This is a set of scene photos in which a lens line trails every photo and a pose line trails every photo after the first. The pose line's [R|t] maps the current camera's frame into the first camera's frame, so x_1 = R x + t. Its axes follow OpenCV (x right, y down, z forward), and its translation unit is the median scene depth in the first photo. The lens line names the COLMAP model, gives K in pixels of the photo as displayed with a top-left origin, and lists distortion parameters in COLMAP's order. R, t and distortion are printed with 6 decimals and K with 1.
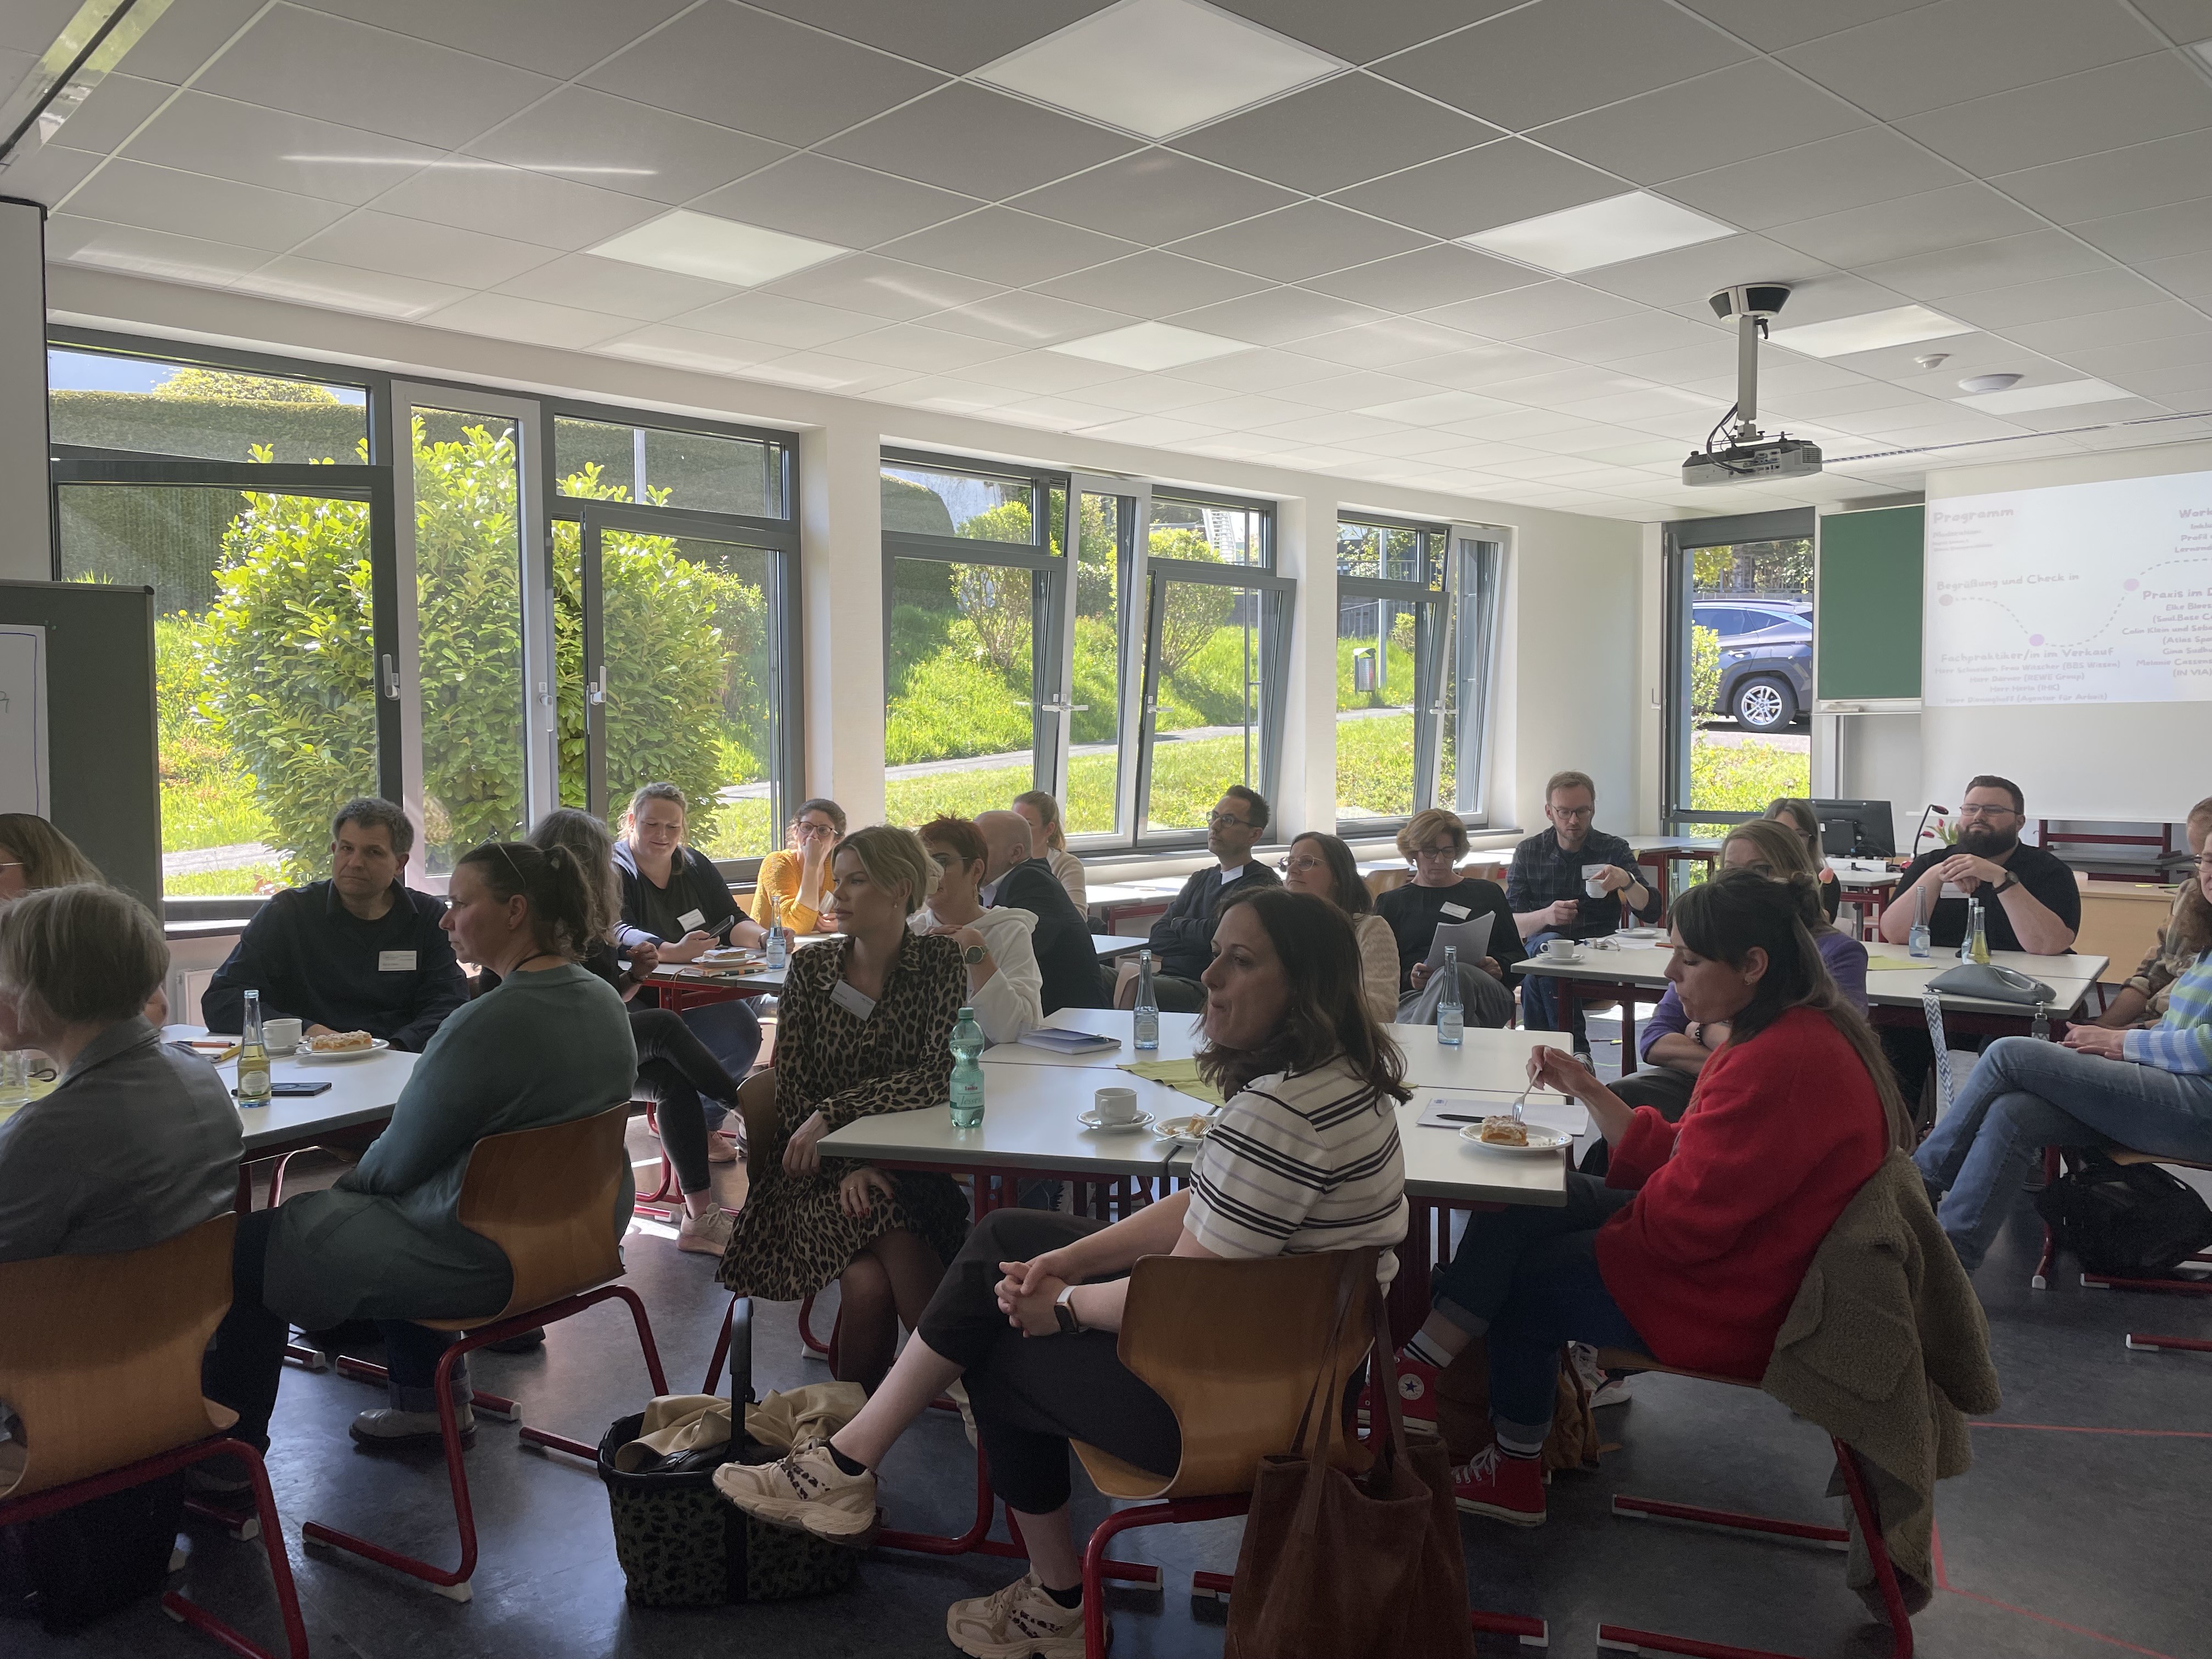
lens RADIAL K [[1638.0, 0, 1106.0], [0, 1638.0, 829.5], [0, 0, 1]] dist [0.099329, -0.106562]
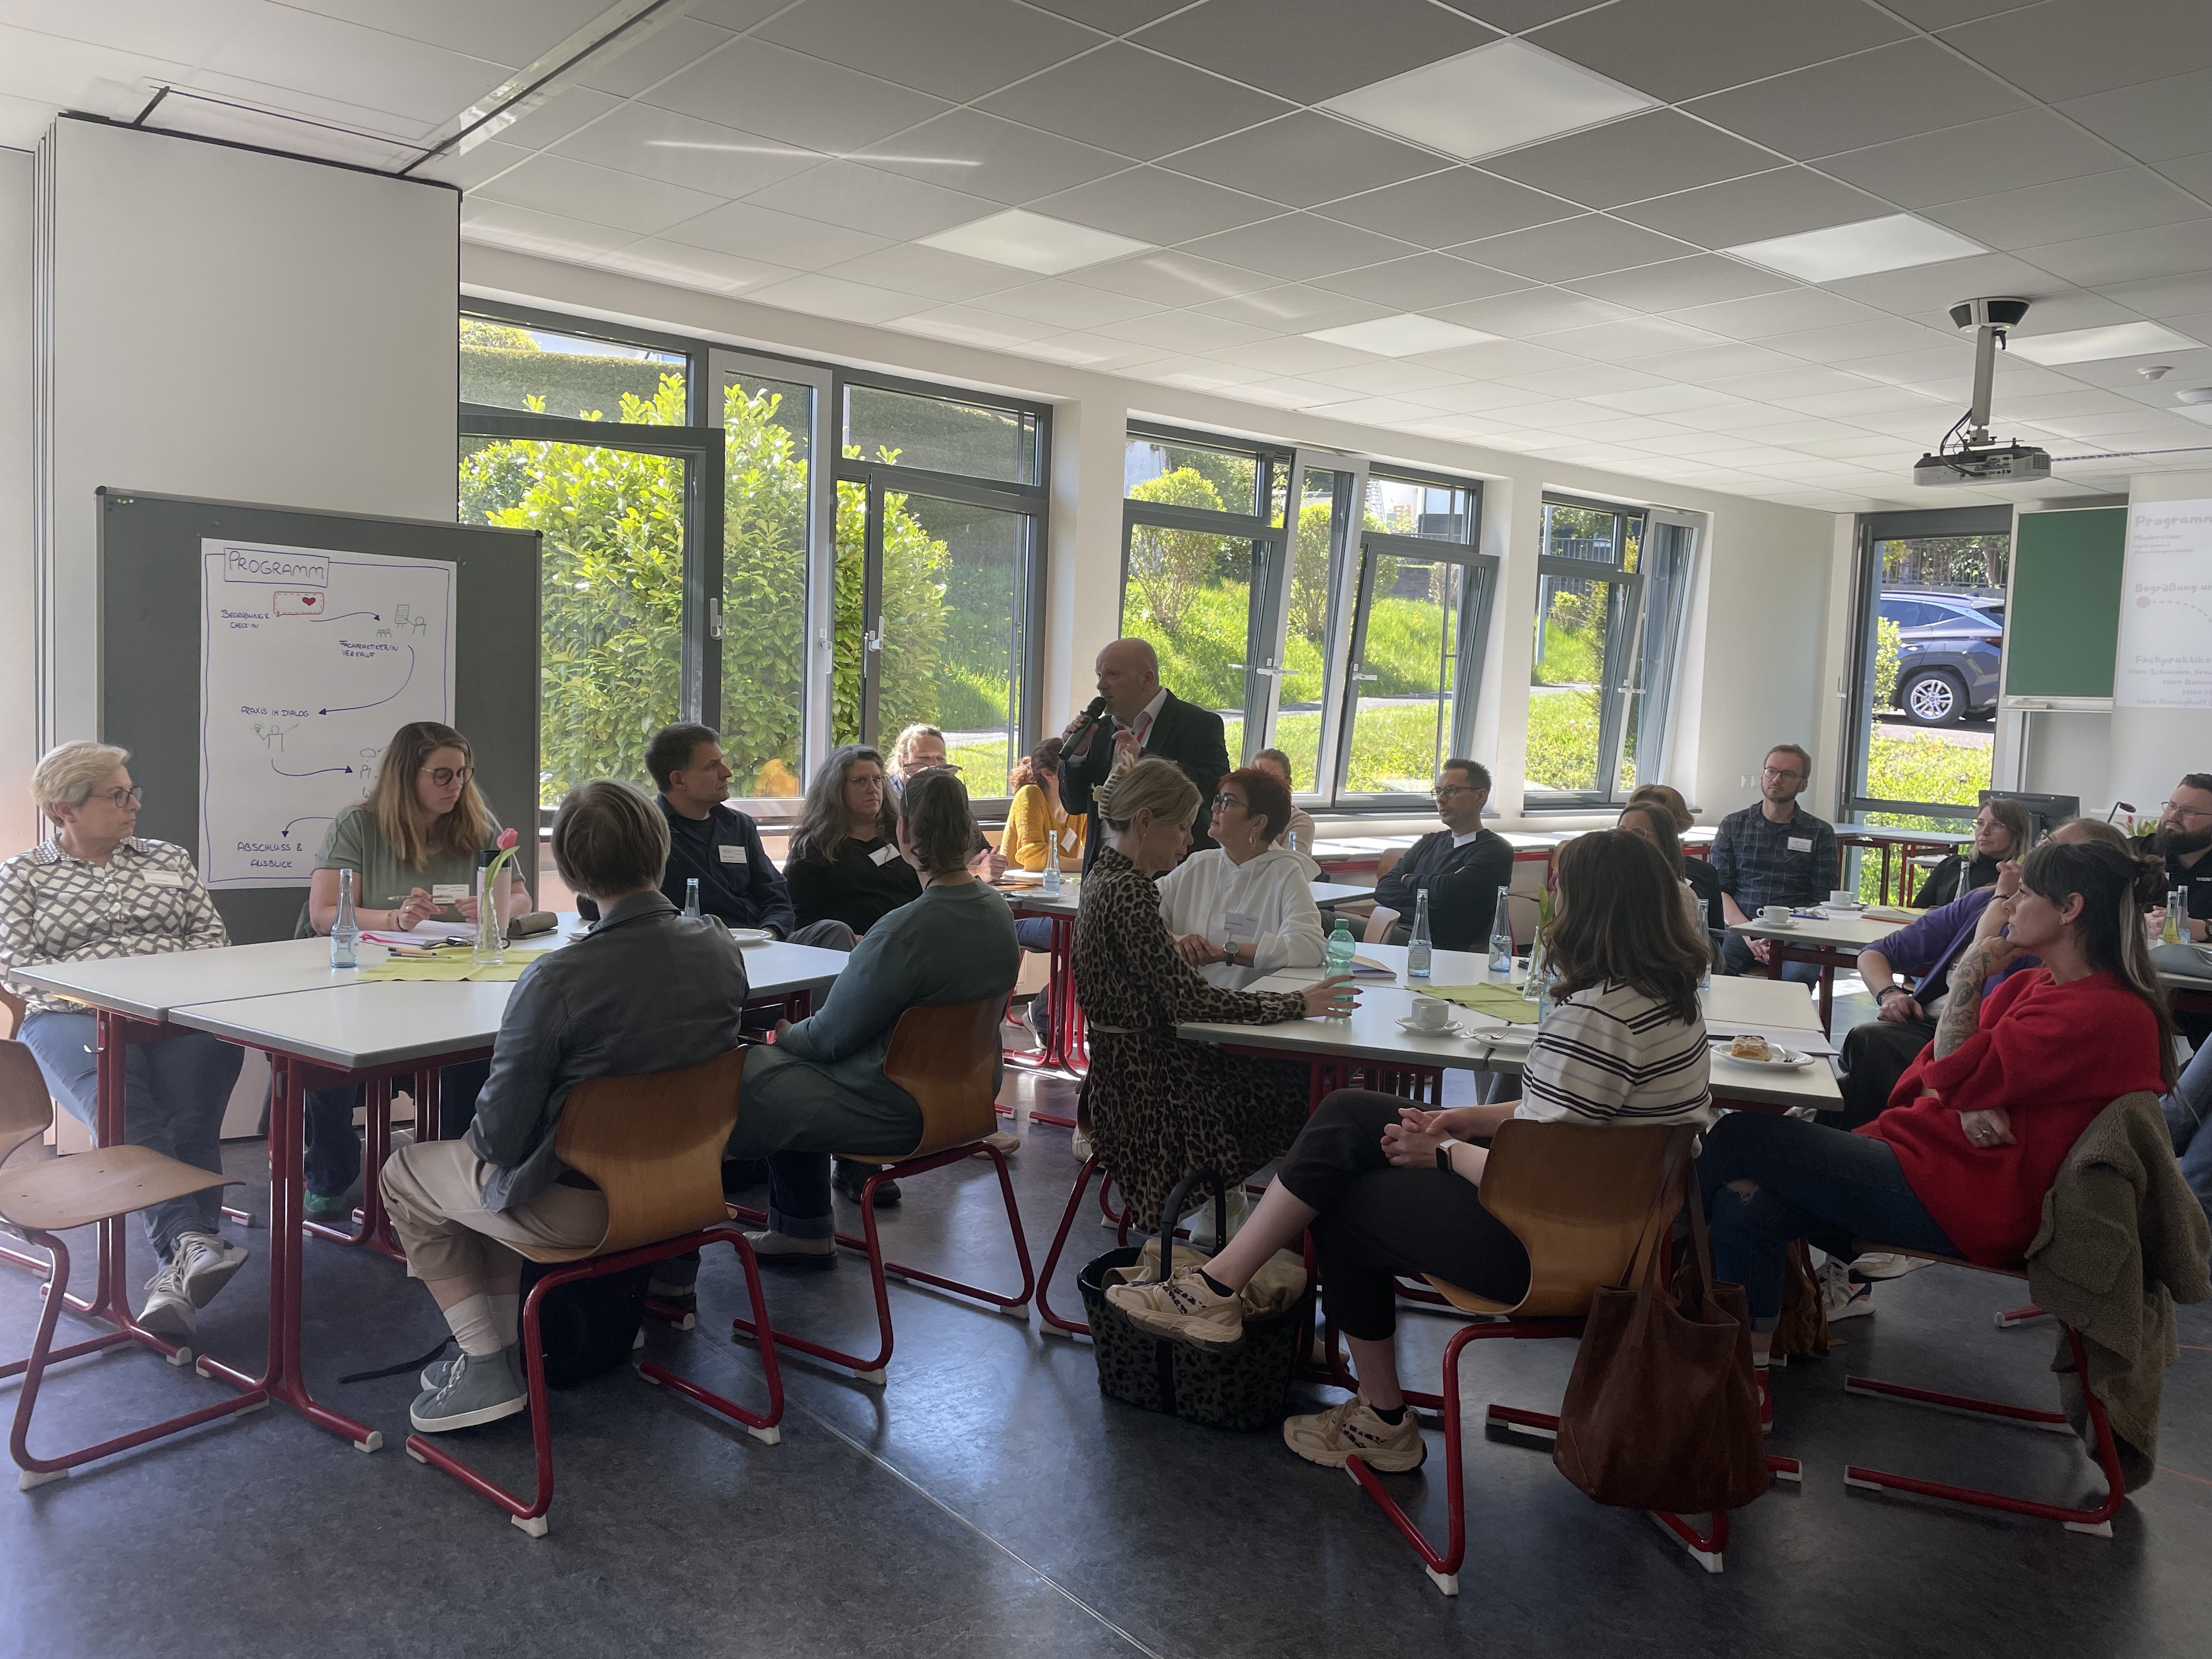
lens RADIAL K [[1669.0, 0, 1110.4], [0, 1669.0, 837.0], [0, 0, 1]] dist [0.104181, -0.118352]
pose [[0.997372, 0.048494, -0.053829, -0.075021], [-0.047209, 0.998575, 0.024891, 0.011085], [0.054959, -0.022285, 0.998240, -0.091938]]
